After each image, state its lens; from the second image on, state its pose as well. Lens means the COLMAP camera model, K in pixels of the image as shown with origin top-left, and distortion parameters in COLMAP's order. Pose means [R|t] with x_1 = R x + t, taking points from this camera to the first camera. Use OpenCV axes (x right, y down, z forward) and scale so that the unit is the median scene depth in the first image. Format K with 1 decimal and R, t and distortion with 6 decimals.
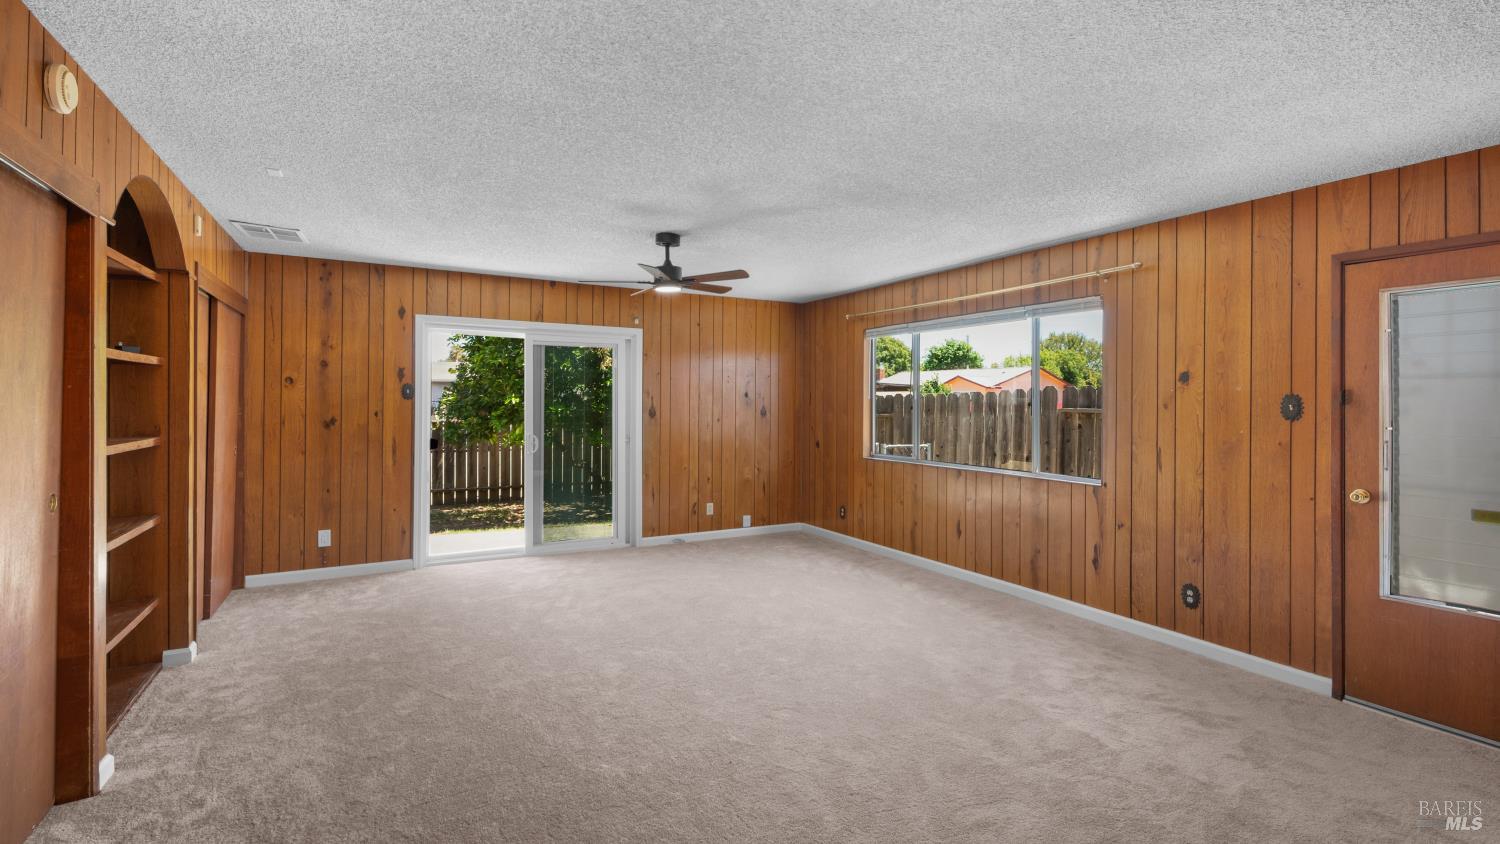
lens RADIAL K [[678.1, 0, 752.9], [0, 678.1, 404.5], [0, 0, 1]] dist [0.000364, -0.000292]
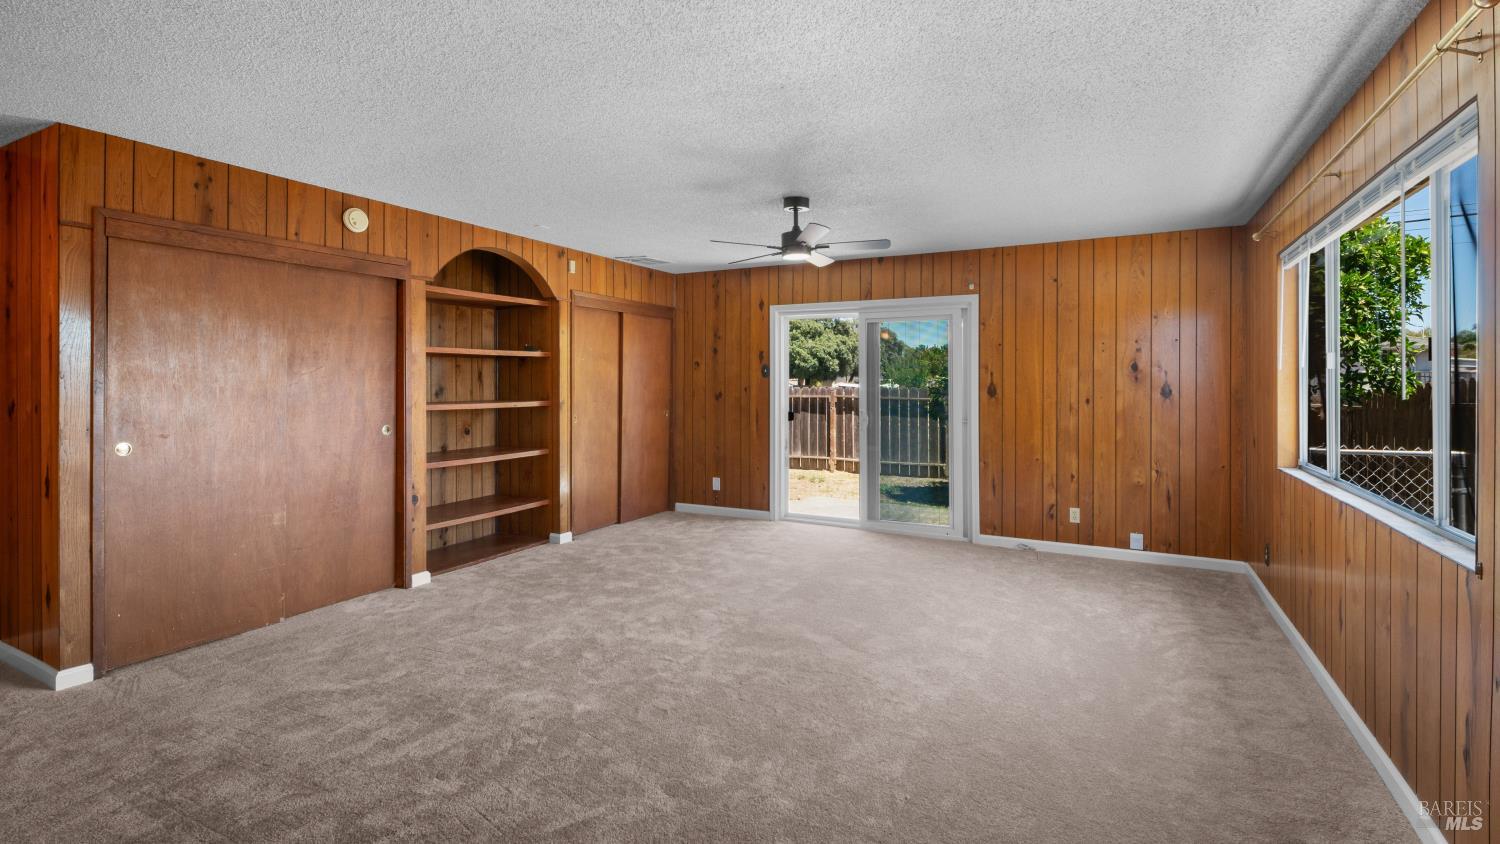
lens RADIAL K [[658.6, 0, 768.5], [0, 658.6, 380.8], [0, 0, 1]] dist [0.002069, 0.000110]
pose [[0.557566, -0.006327, -0.830109, 0.476046], [-0.001531, 0.999961, -0.008650, 0.009140], [0.830131, 0.006093, 0.557535, 0.370898]]
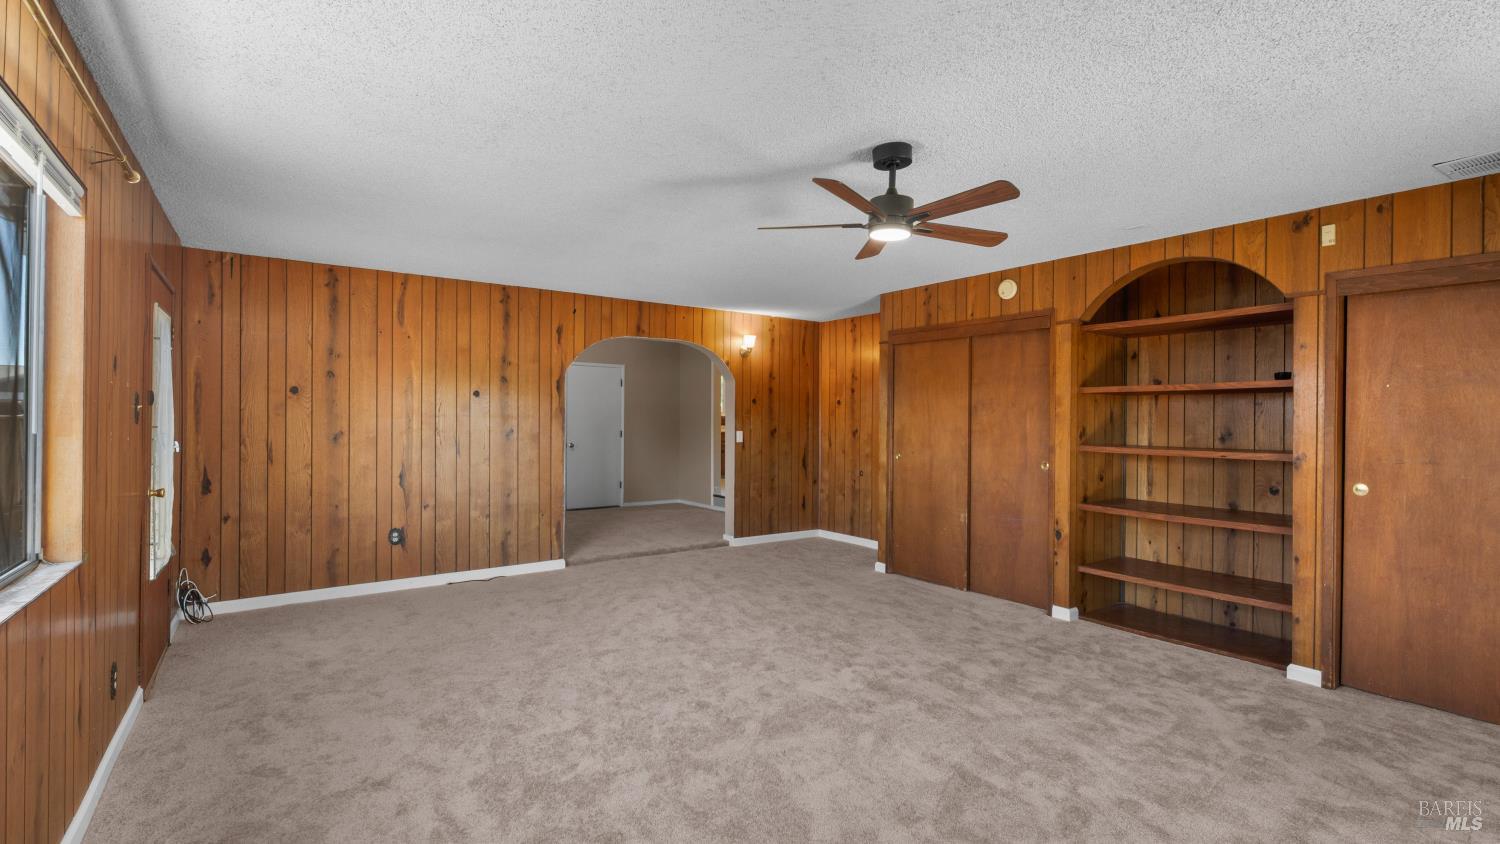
lens RADIAL K [[678.1, 0, 752.9], [0, 678.1, 404.5], [0, 0, 1]] dist [0.000364, -0.000292]
pose [[-0.992652, -0.015853, -0.119961, 0.056061], [-0.014115, 0.999783, -0.015329, 0.000102], [0.120178, -0.013523, -0.992660, 1.287003]]
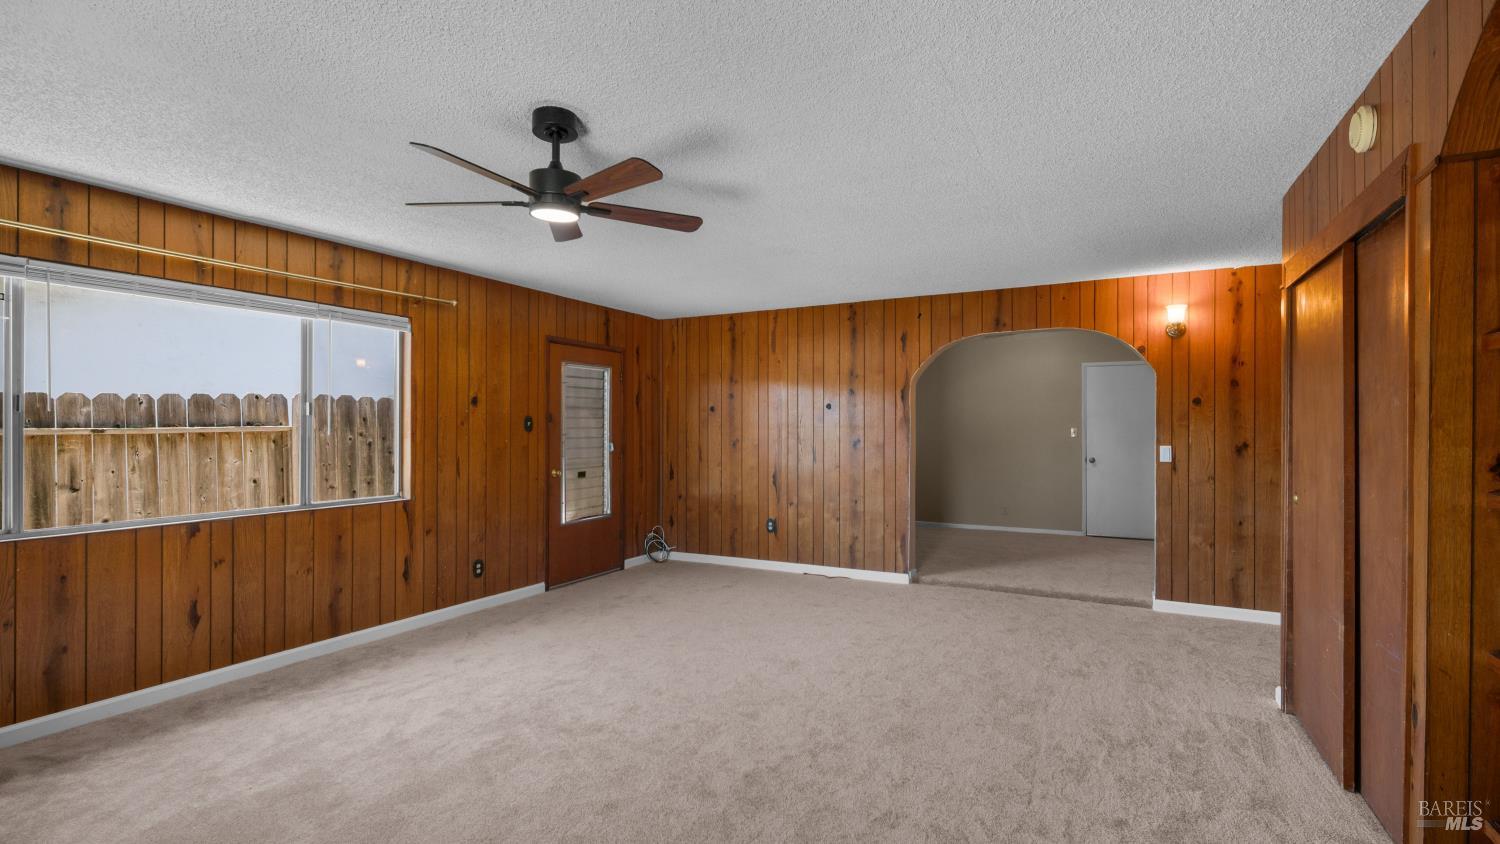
lens RADIAL K [[677.0, 0, 757.1], [0, 677.0, 410.9], [0, 0, 1]] dist [0.007787, 0.000243]
pose [[-0.553232, 0.014939, 0.832893, -0.543152], [-0.000010, 0.999839, -0.017940, 0.001702], [-0.833027, -0.009933, -0.553143, 0.930501]]
